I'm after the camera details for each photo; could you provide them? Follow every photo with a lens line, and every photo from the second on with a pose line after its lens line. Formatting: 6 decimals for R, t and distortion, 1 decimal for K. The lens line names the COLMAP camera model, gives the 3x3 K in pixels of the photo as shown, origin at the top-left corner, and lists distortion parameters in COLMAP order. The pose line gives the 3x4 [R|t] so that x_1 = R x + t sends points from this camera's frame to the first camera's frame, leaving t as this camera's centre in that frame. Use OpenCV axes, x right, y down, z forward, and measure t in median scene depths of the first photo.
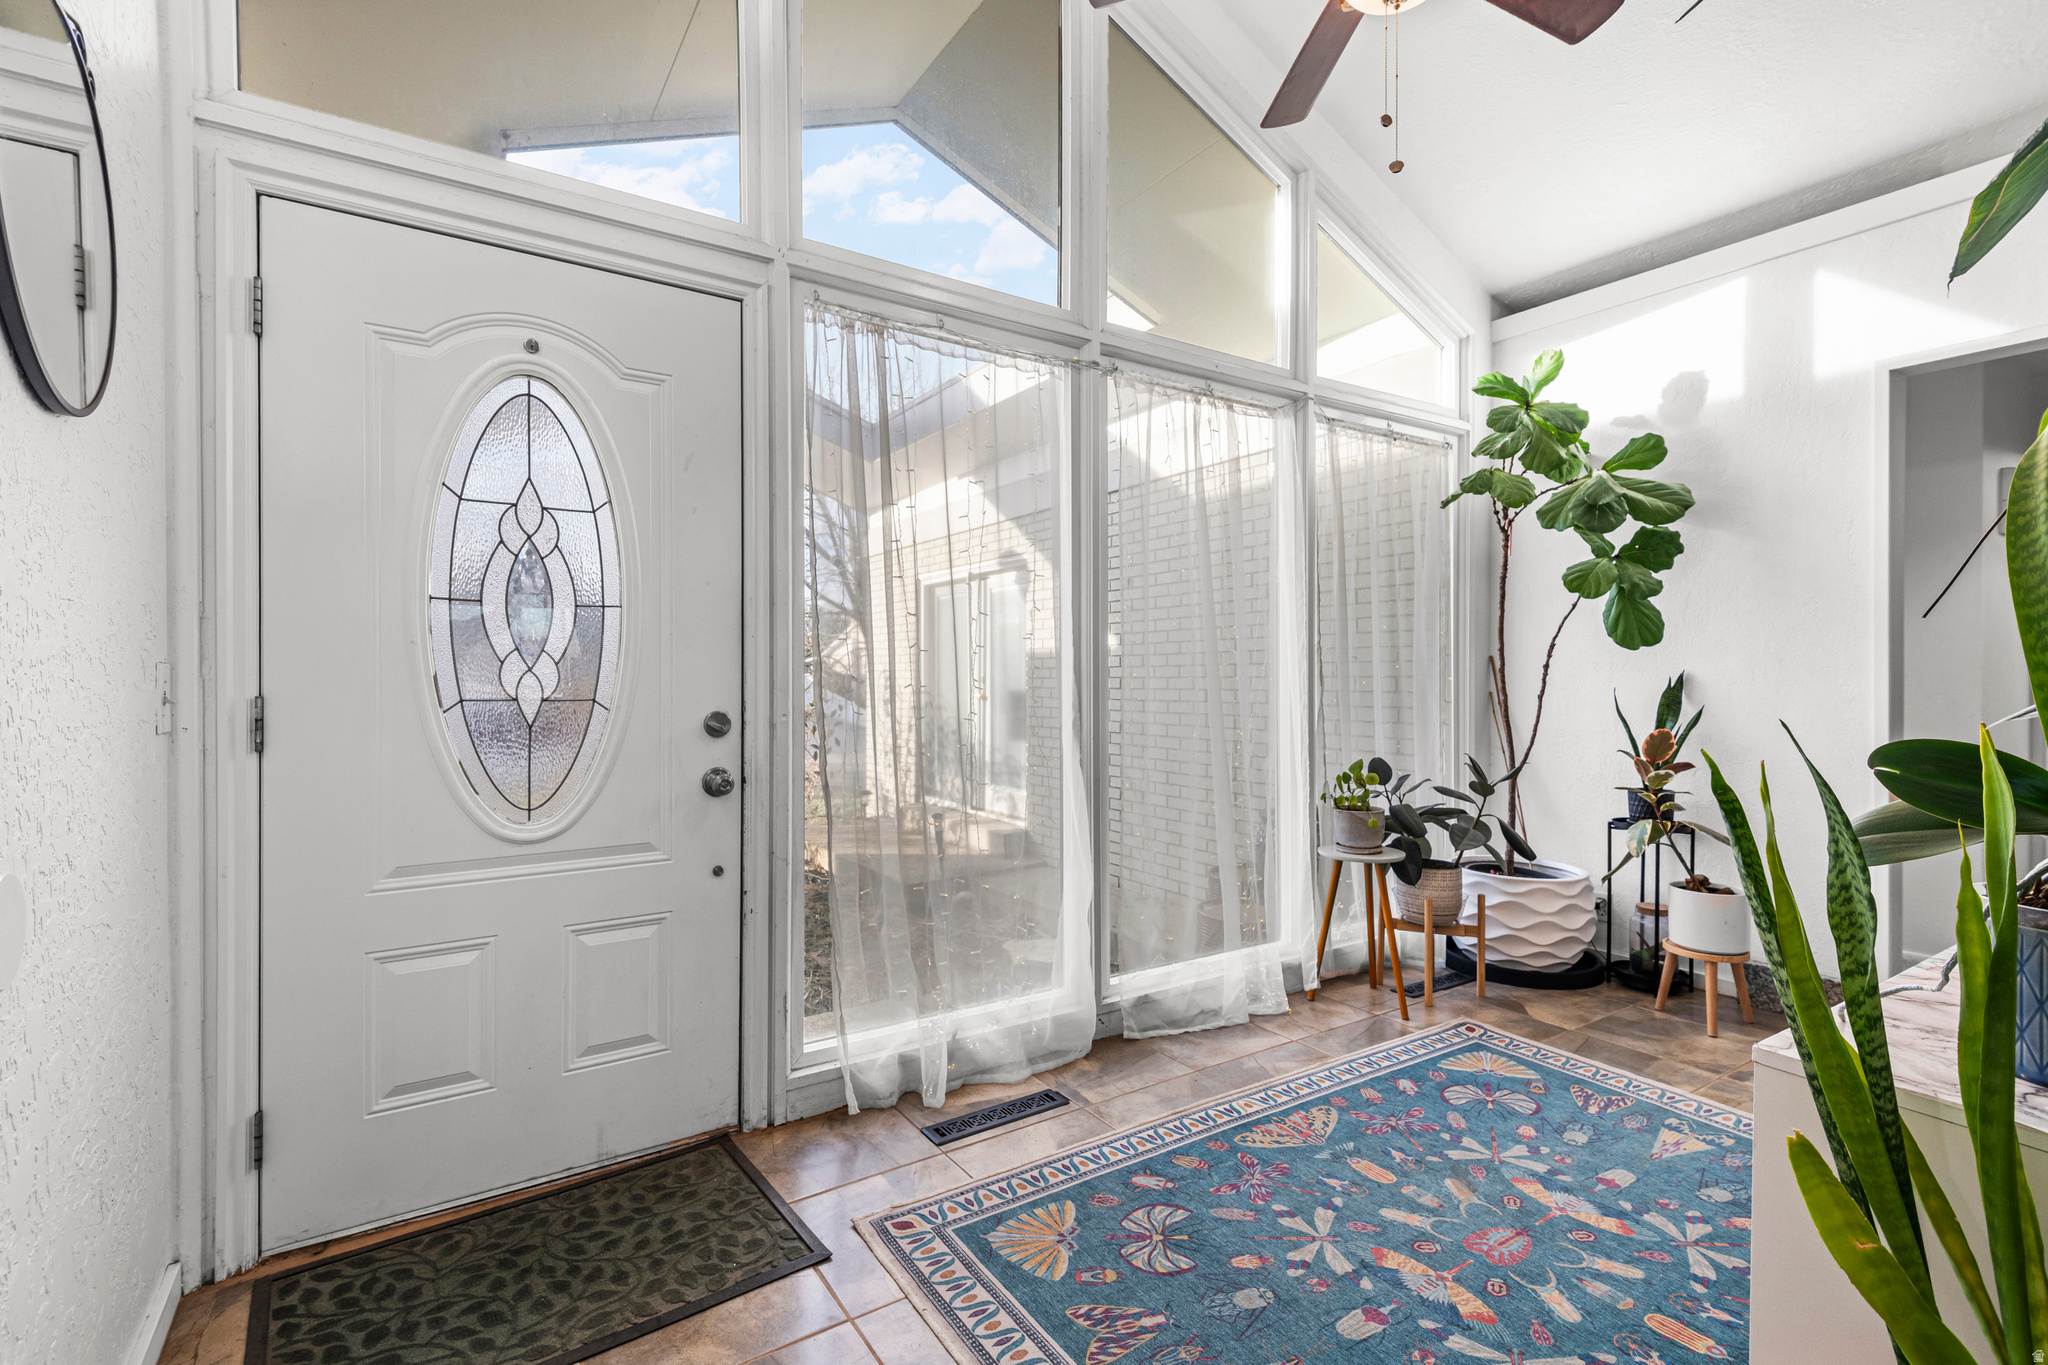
lens RADIAL K [[935.7, 0, 1028.0], [0, 935.7, 701.7], [0, 0, 1]] dist [0.000946, 0.000158]
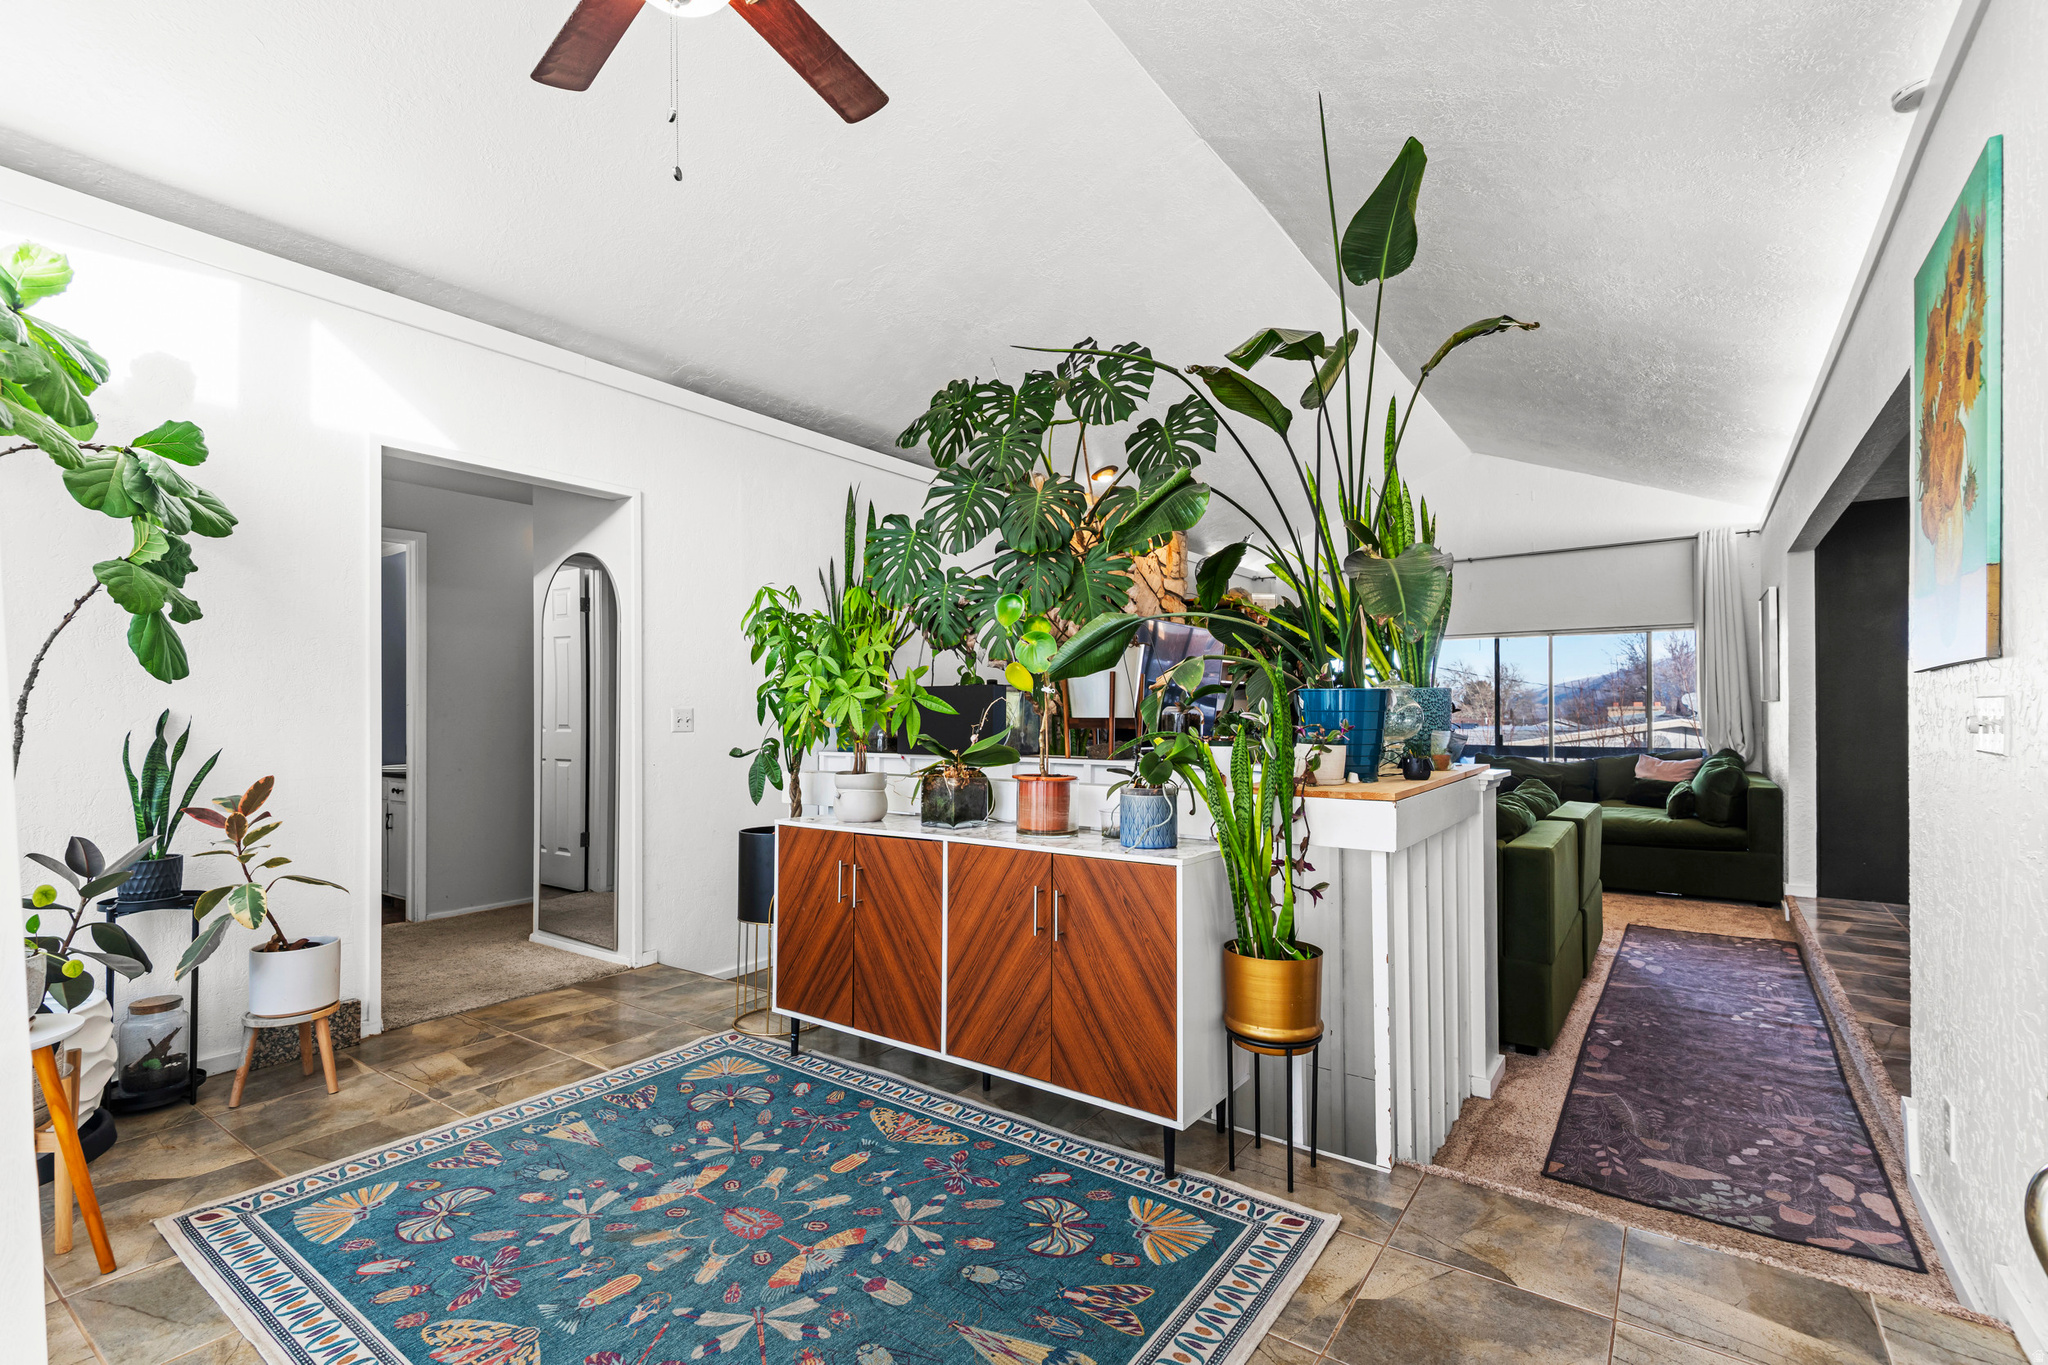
lens RADIAL K [[922.7, 0, 1026.5], [0, 922.7, 719.1], [0, 0, 1]] dist [0.001438, 0.000275]
pose [[-0.356623, -0.007287, 0.934220, -0.503495], [0.034688, 0.999177, 0.021036, -0.022221], [-0.933604, 0.039908, -0.356077, 0.845931]]
